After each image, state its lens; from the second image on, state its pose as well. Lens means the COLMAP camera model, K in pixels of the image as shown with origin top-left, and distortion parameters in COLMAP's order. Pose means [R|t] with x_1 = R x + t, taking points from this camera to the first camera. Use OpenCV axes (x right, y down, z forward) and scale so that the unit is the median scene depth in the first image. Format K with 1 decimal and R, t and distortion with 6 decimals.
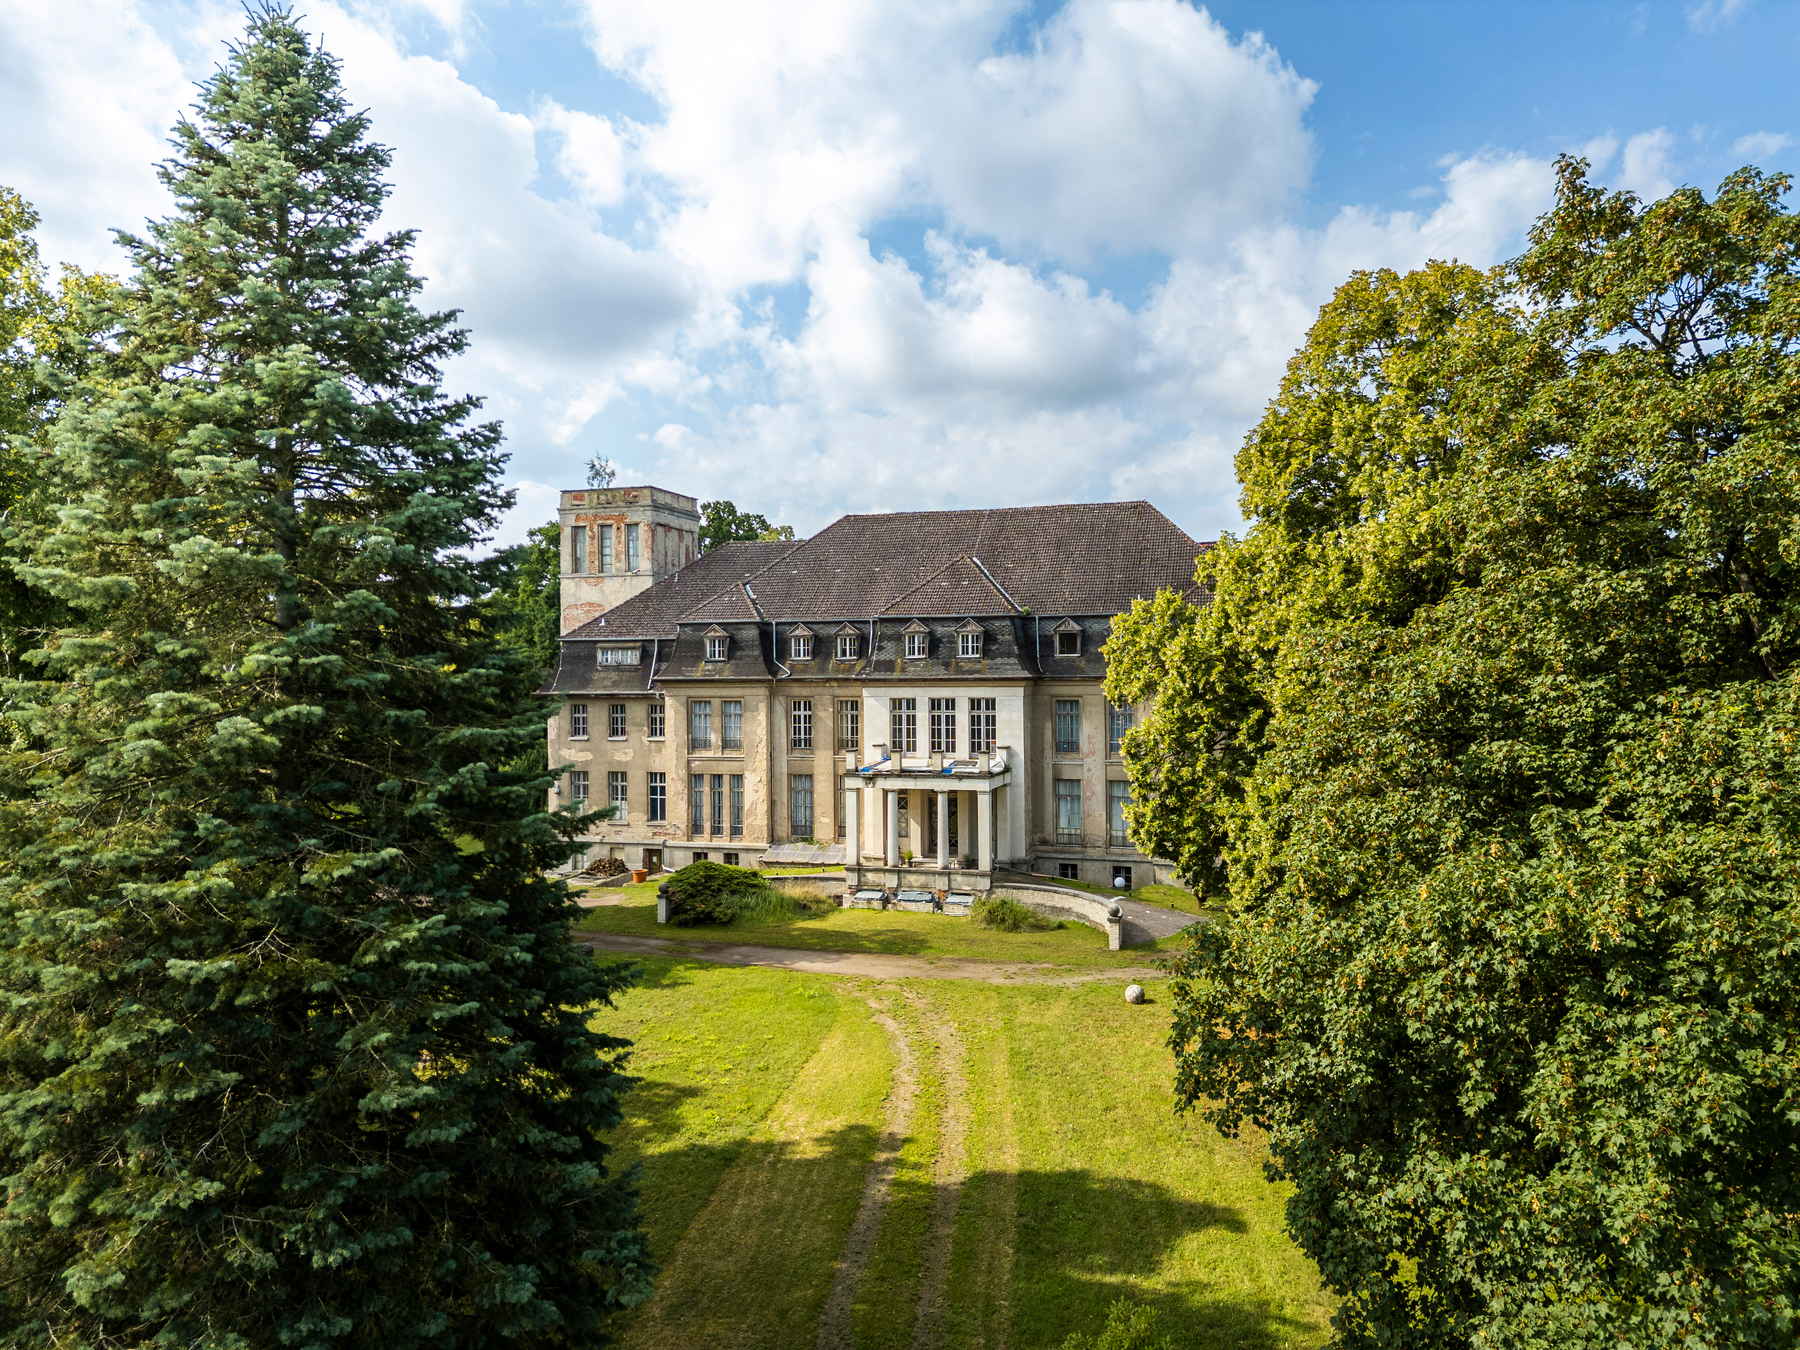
lens RADIAL K [[1388.3, 0, 900.4], [0, 1388.3, 671.2], [0, 0, 1]] dist [-0.009243, -0.009860]
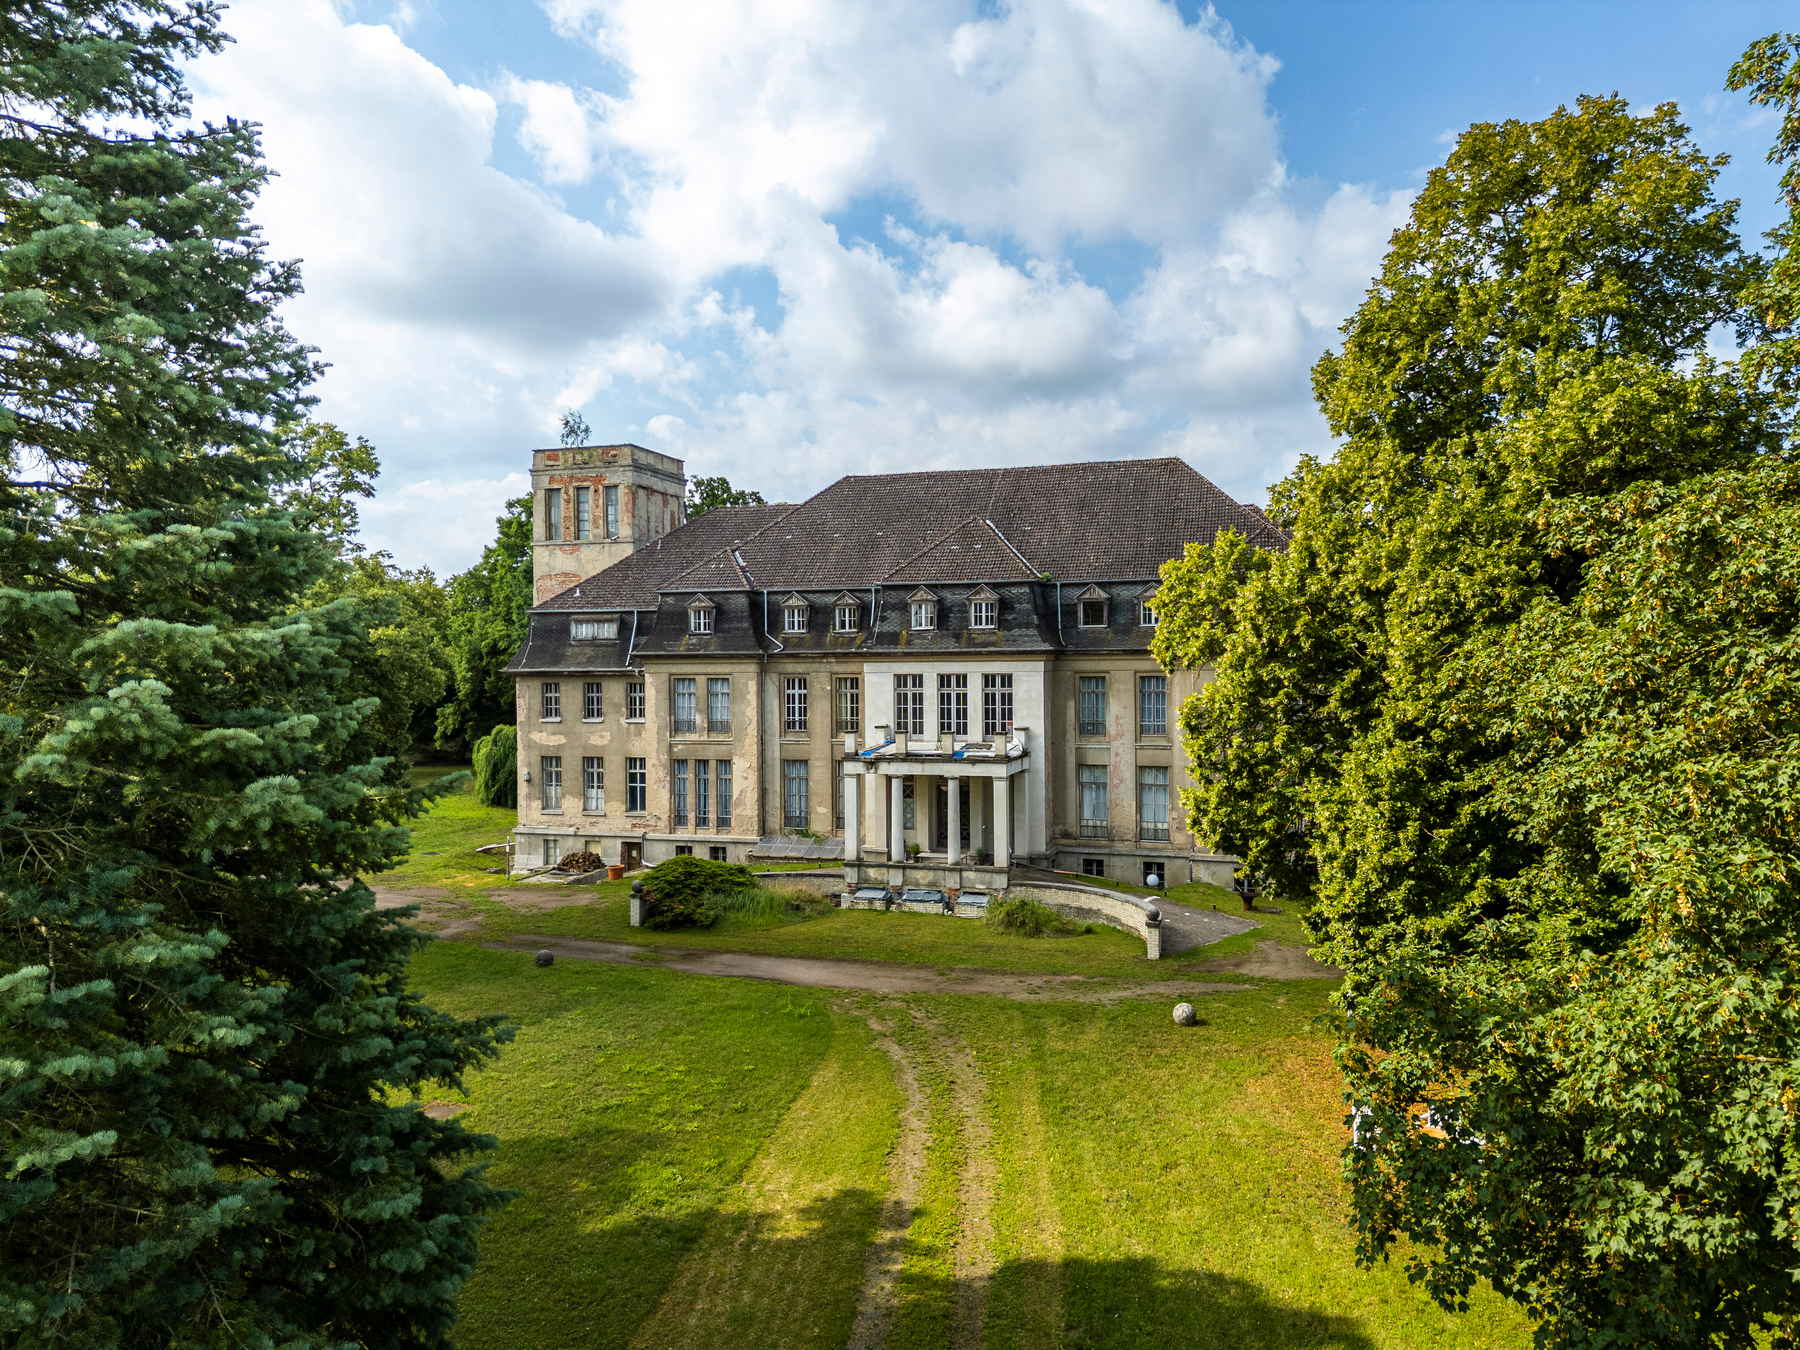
lens RADIAL K [[1388.3, 0, 898.2], [0, 1388.3, 679.1], [0, 0, 1]] dist [-0.009243, -0.009860]
pose [[0.999995, 0.000741, -0.003169, -0.003349], [-0.000709, 0.999950, 0.009972, 0.023962], [0.003176, -0.009970, 0.999945, 0.184387]]
